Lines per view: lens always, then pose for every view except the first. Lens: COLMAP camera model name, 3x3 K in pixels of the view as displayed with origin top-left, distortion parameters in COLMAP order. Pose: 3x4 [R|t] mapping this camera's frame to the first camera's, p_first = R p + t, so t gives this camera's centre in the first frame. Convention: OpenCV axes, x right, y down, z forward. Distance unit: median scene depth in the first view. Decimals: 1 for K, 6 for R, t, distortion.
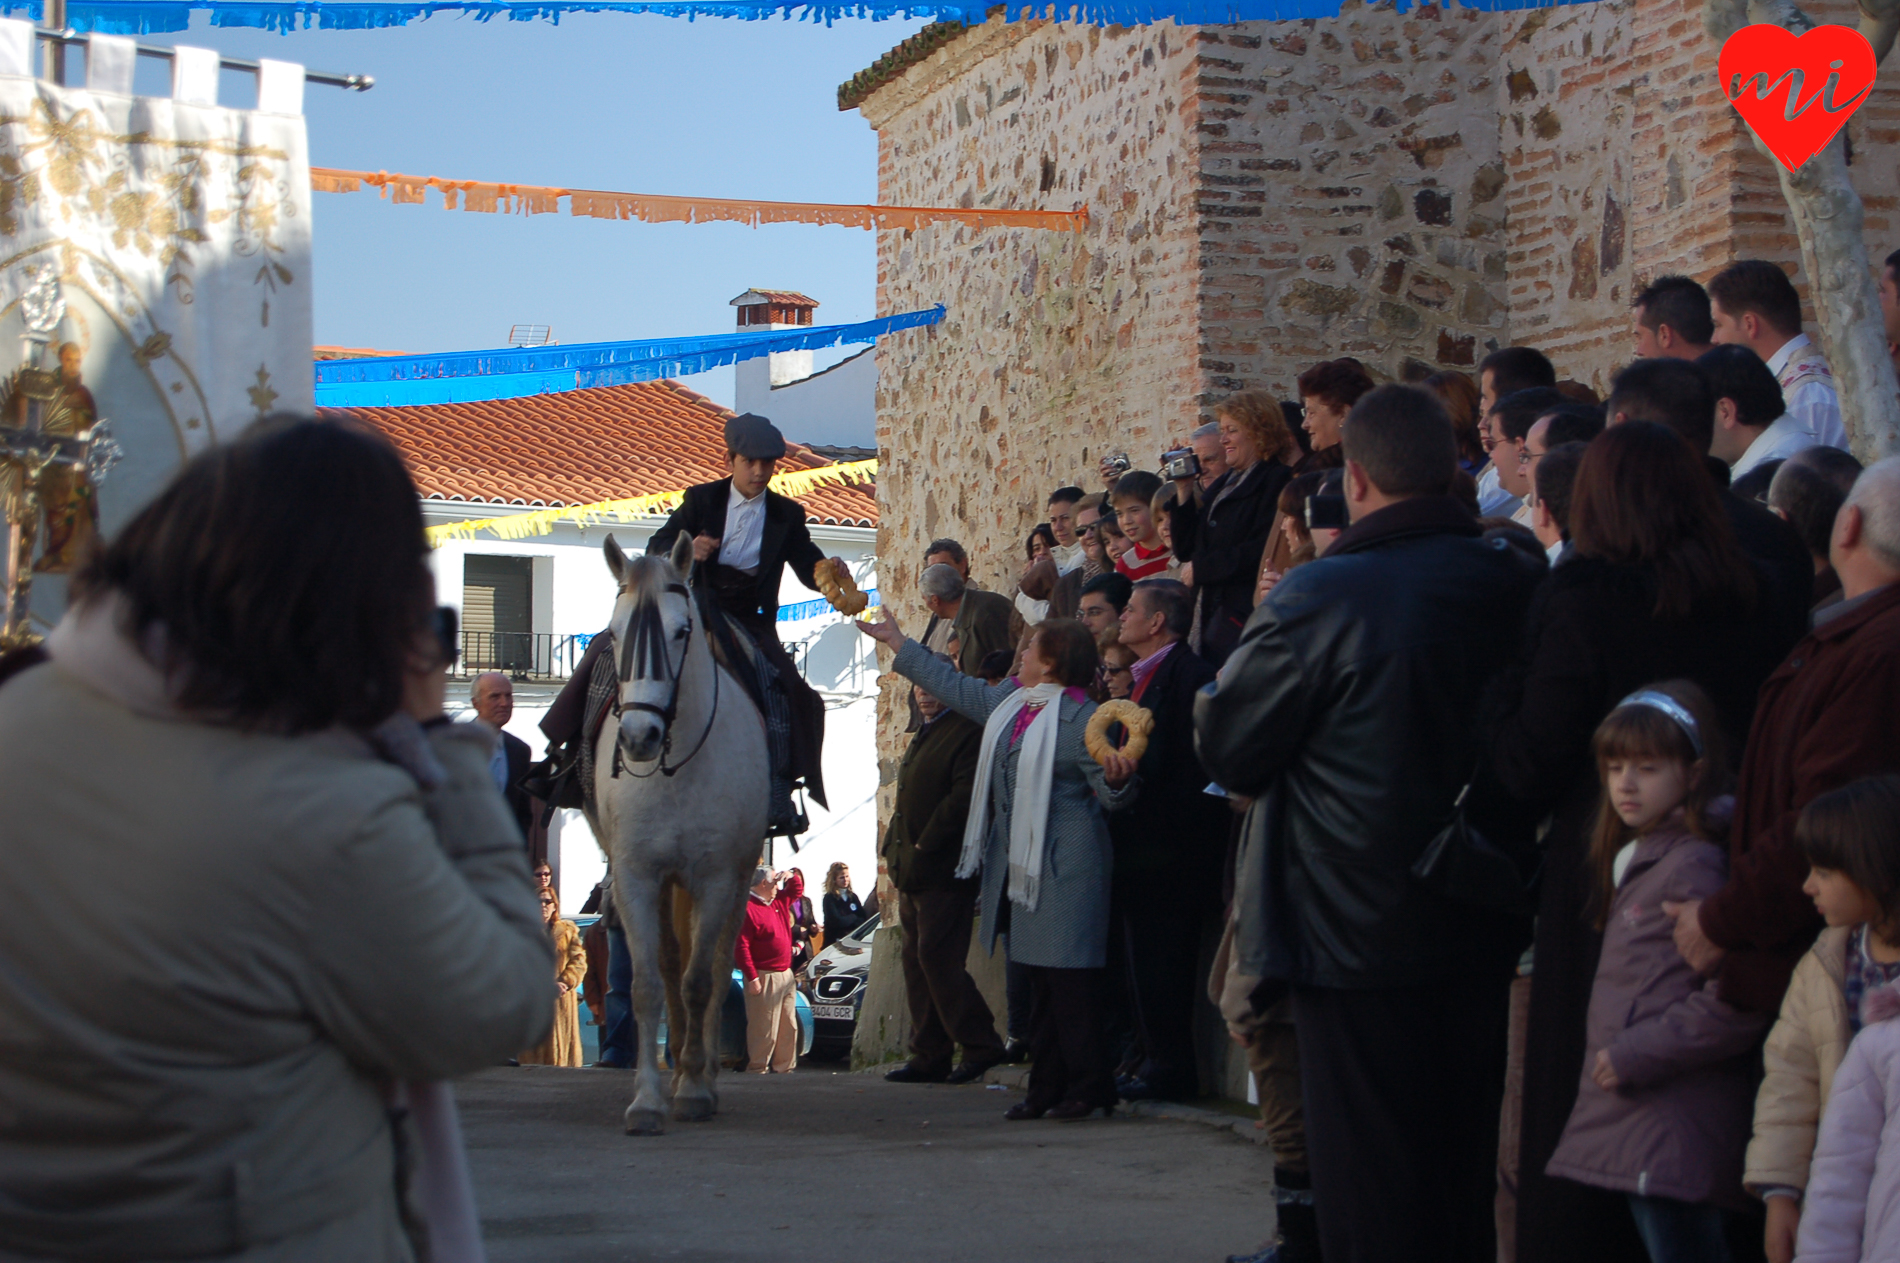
lens RADIAL K [[4579.2, 0, 948.4], [0, 4579.2, 627.5], [0, 0, 1]] dist [-0.331273, 0.000000]
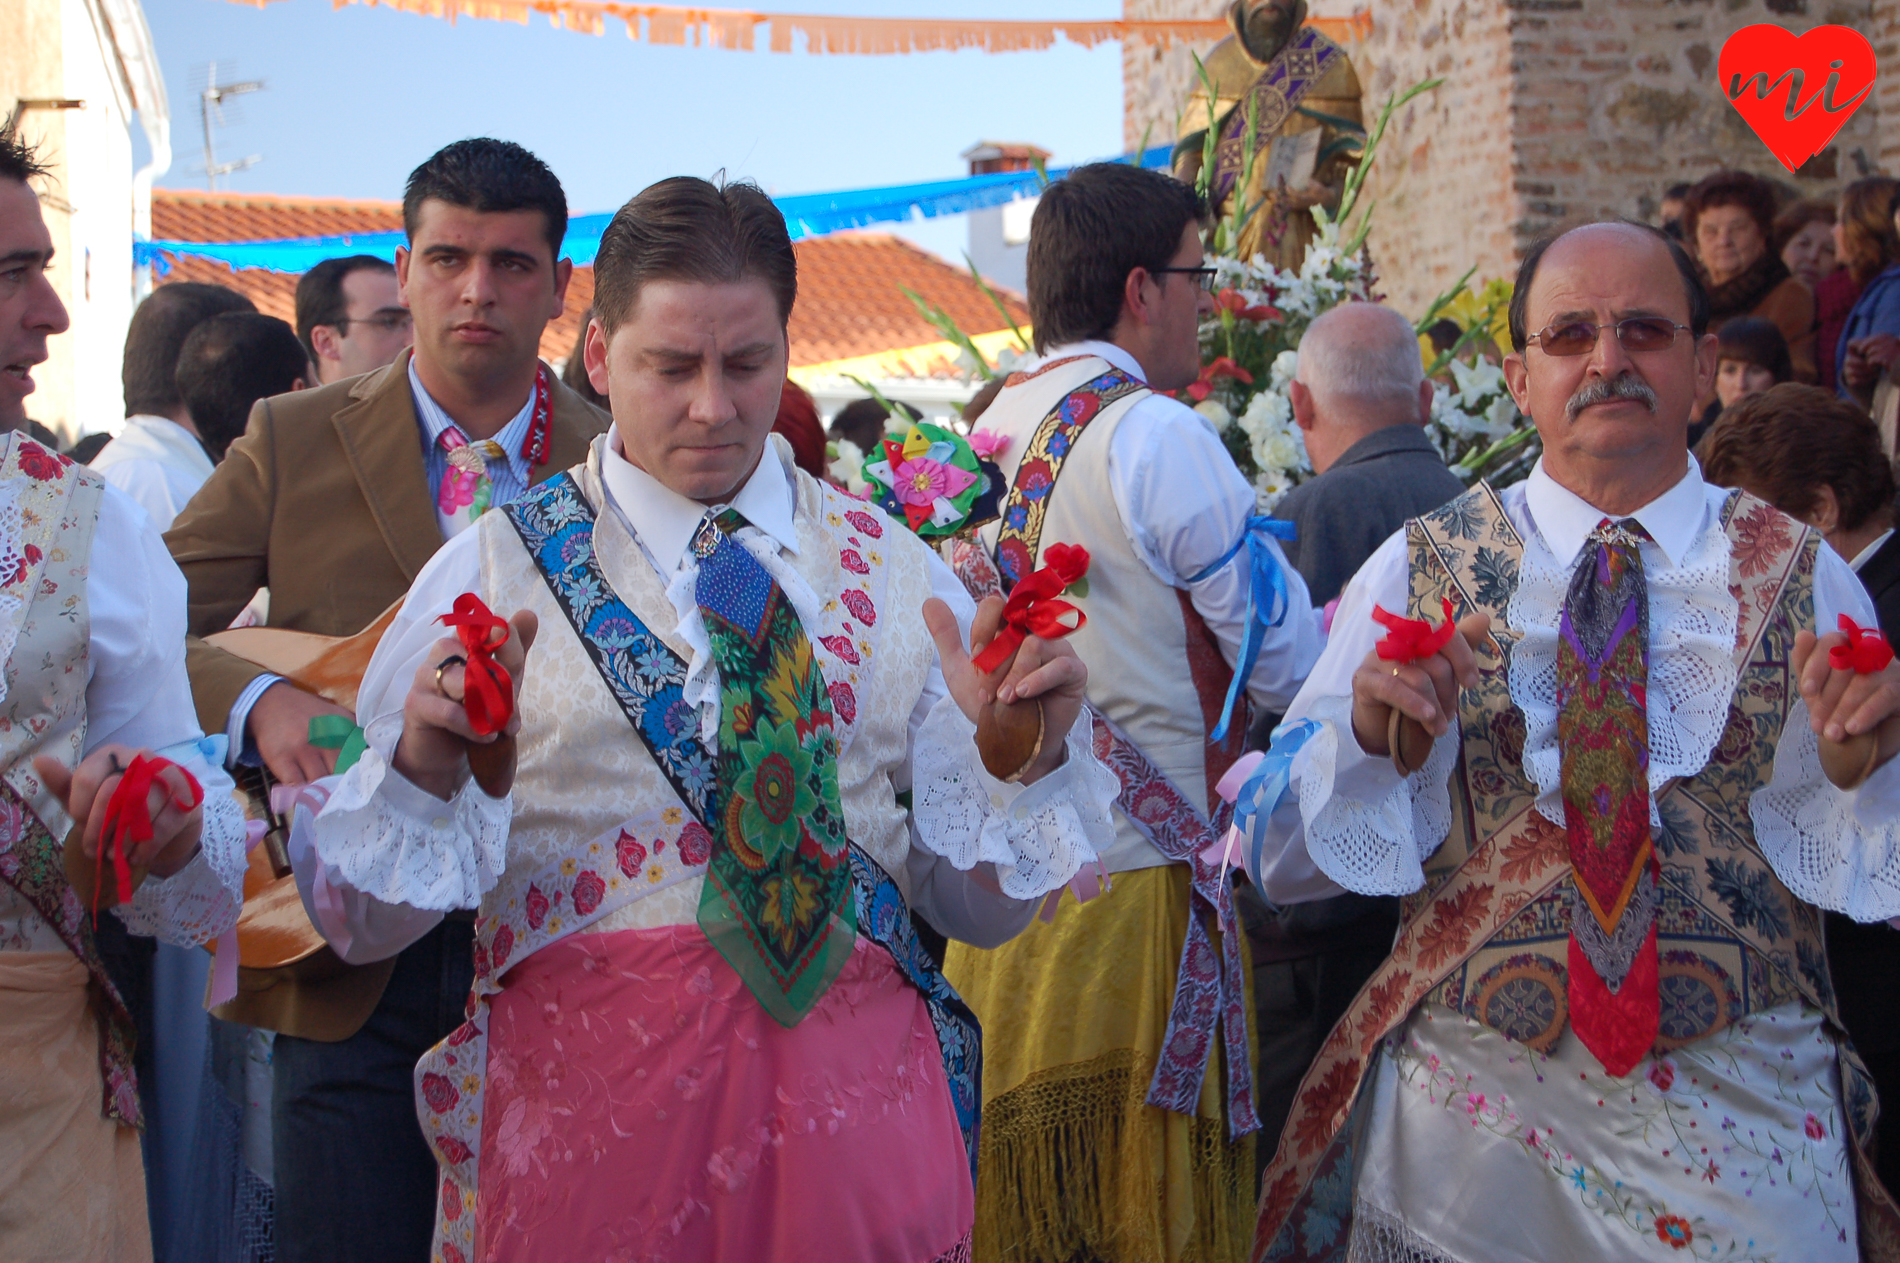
lens RADIAL K [[4579.2, 0, 953.3], [0, 4579.2, 636.4], [0, 0, 1]] dist [-0.331273, 0.000000]
pose [[0.998248, -0.027167, -0.052559, -0.006637], [0.028849, 0.999087, 0.031513, -0.004076], [0.051655, -0.032974, 0.998120, 0.152745]]
